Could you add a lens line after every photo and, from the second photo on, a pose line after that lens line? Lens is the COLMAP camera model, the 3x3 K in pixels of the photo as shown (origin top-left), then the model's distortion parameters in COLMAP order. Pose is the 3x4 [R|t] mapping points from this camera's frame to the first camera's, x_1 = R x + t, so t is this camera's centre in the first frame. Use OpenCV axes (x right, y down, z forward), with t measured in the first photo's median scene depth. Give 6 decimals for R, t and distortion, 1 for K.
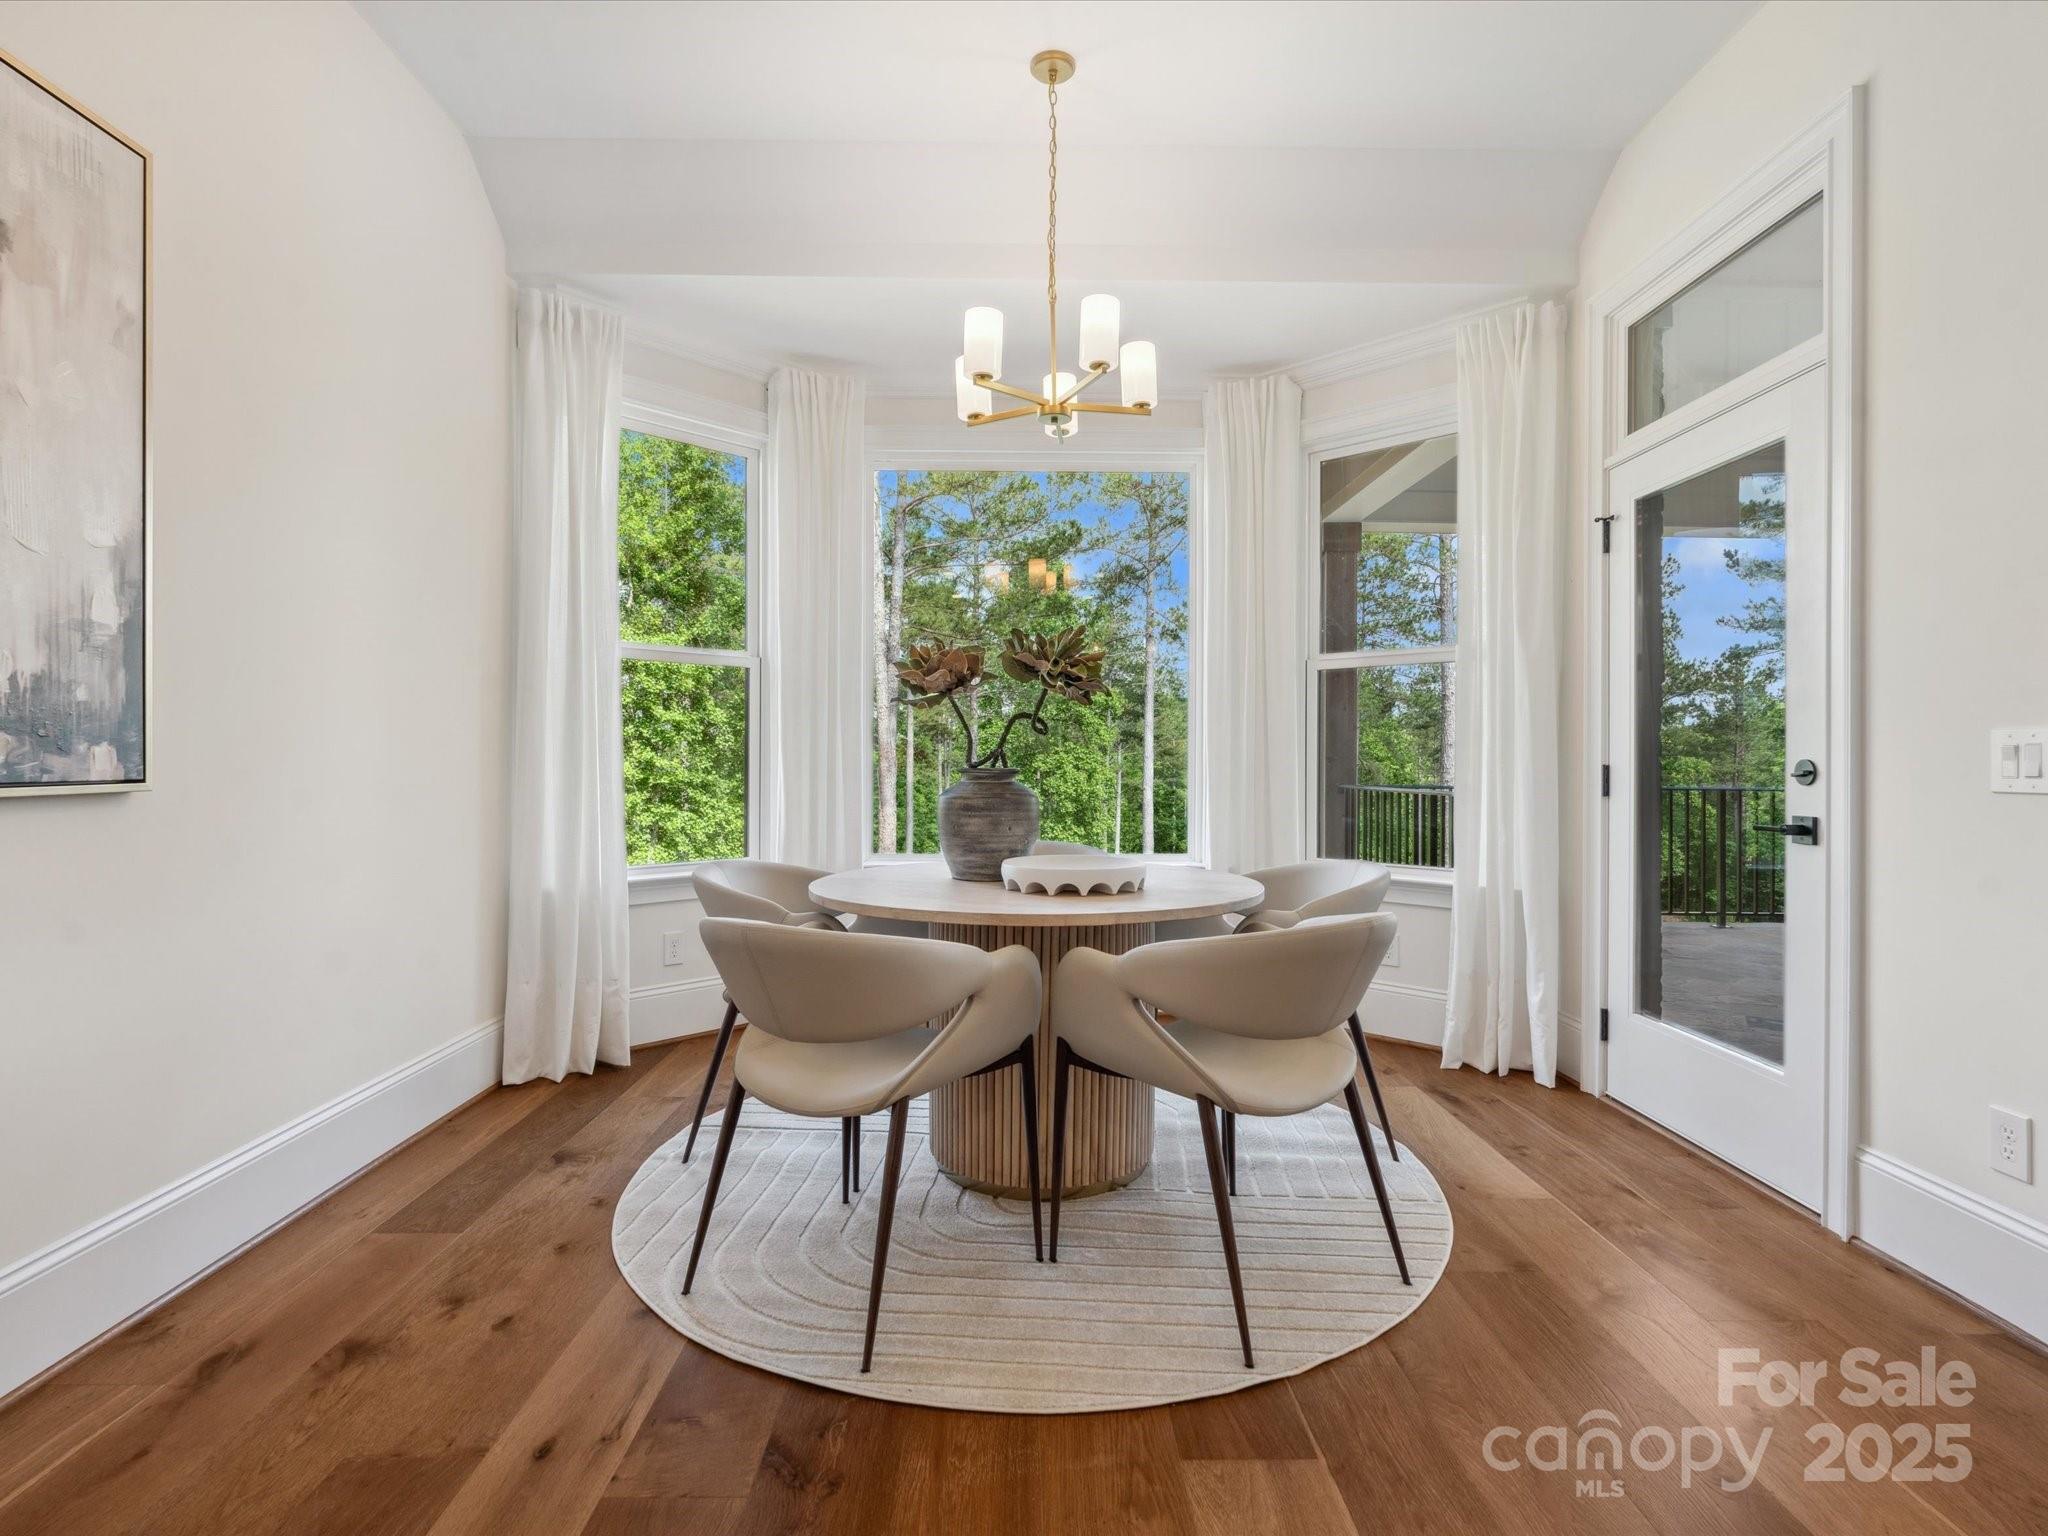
lens RADIAL K [[1018.7, 0, 1027.0], [0, 1018.7, 767.2], [0, 0, 1]] dist [-0.001784, 0.000614]
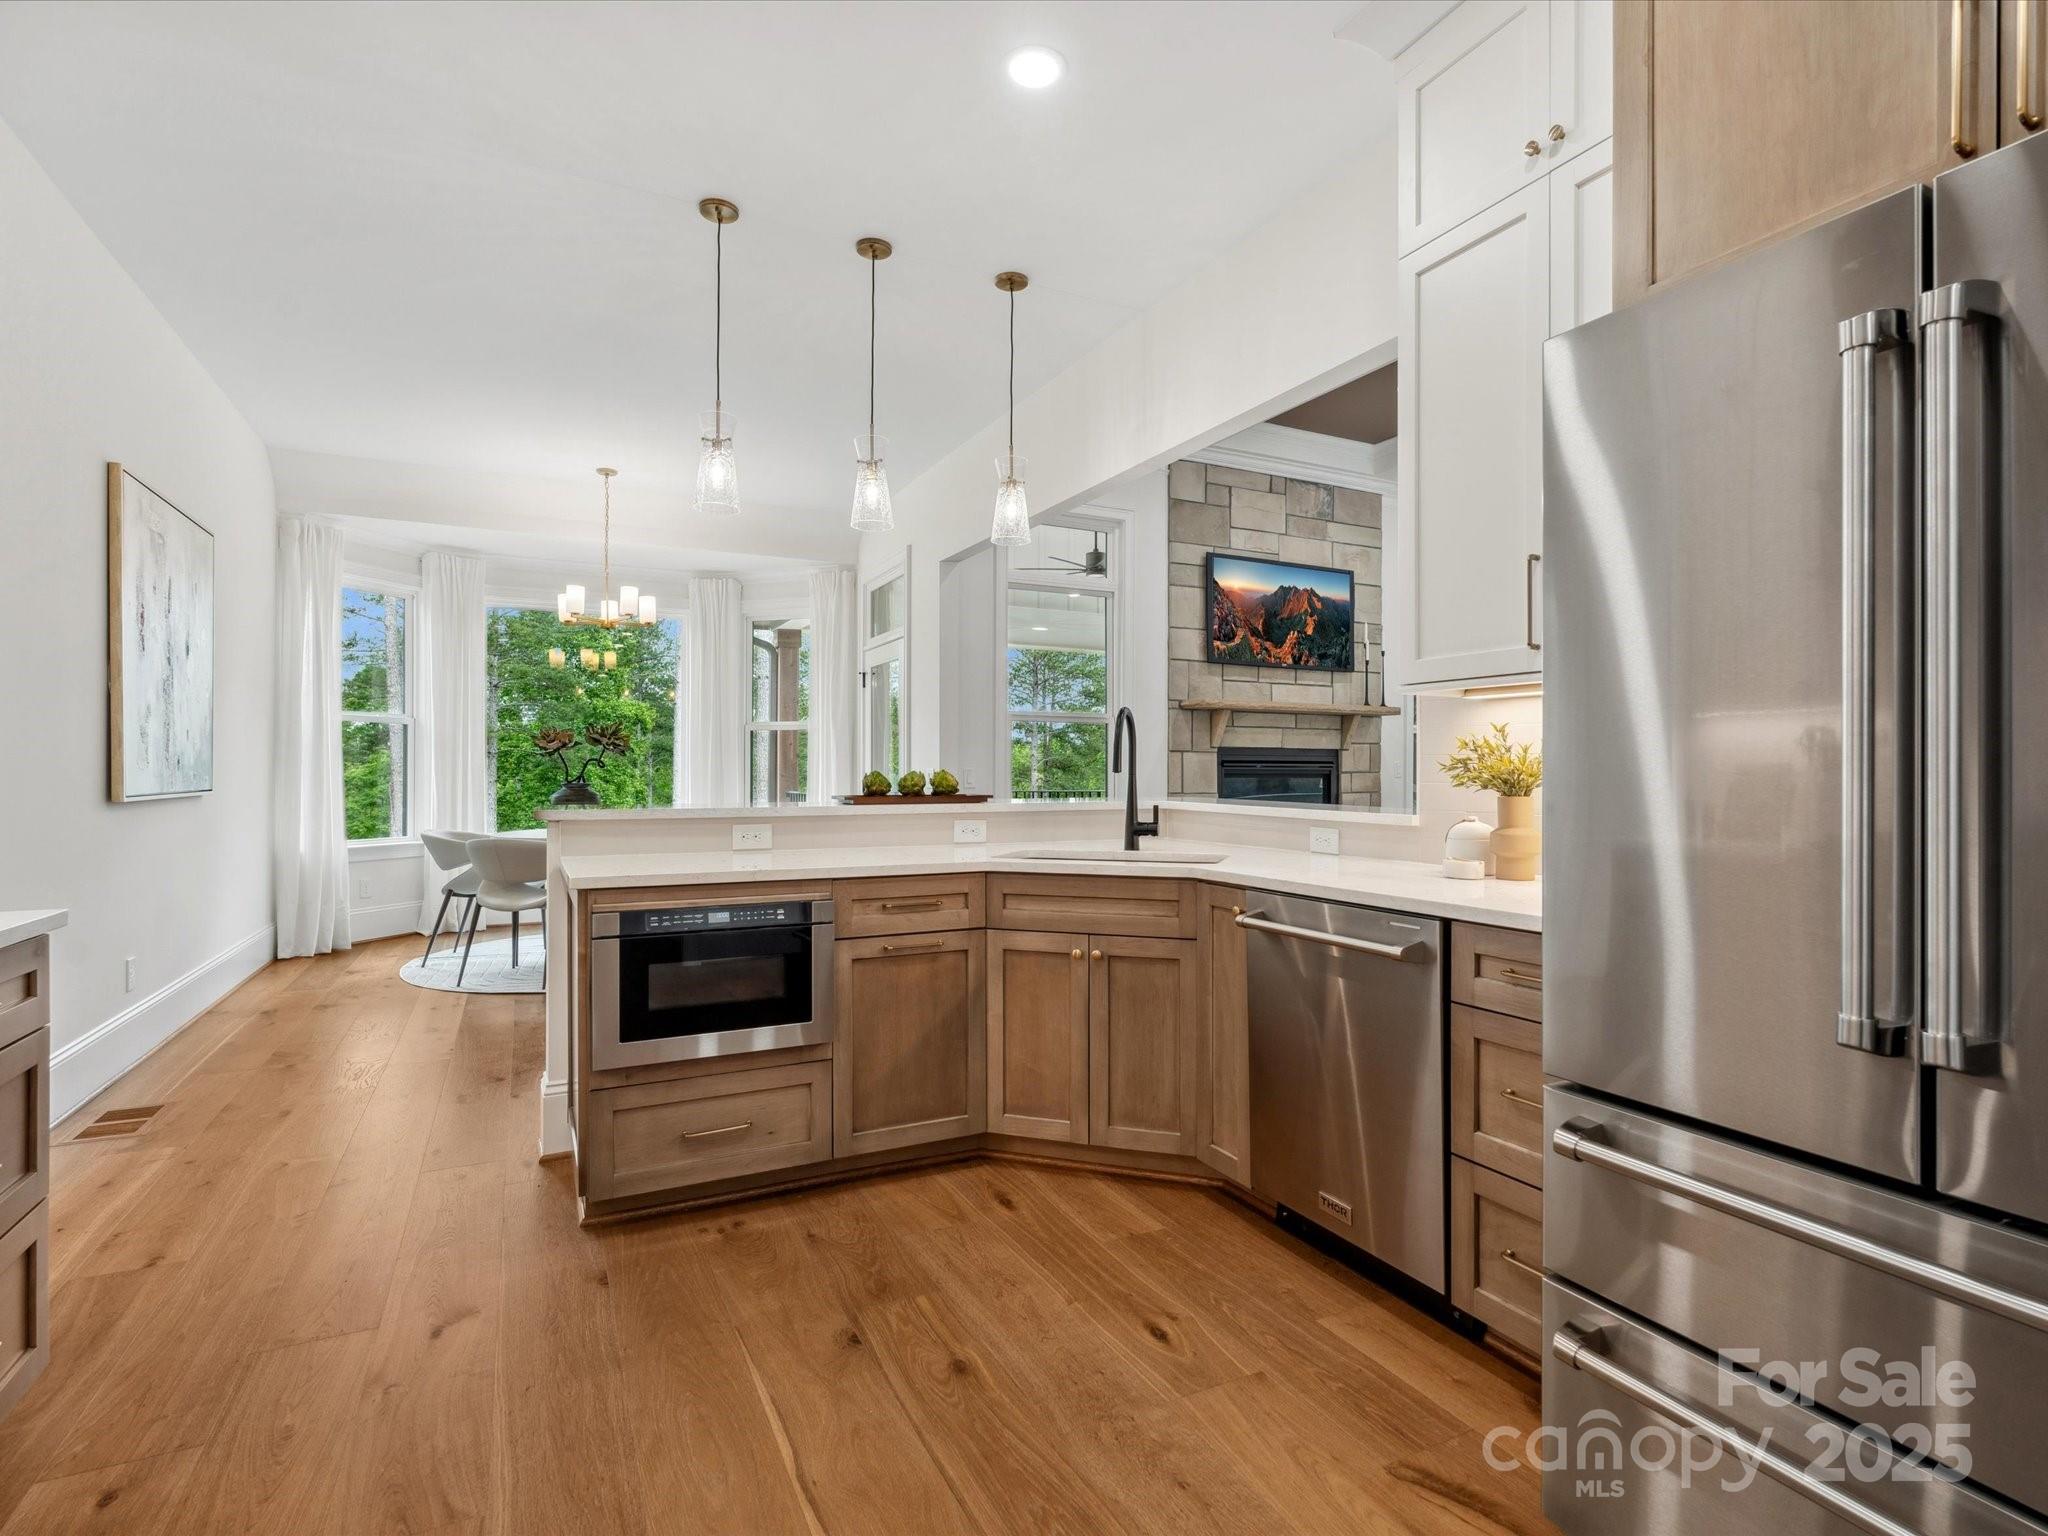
lens RADIAL K [[1018.7, 0, 1027.0], [0, 1018.7, 767.2], [0, 0, 1]] dist [-0.001784, 0.000614]
pose [[0.901792, 0.001734, 0.432168, -0.093573], [0.003283, 0.999936, -0.010863, -0.005406], [-0.432159, 0.011215, 0.901728, -1.224397]]
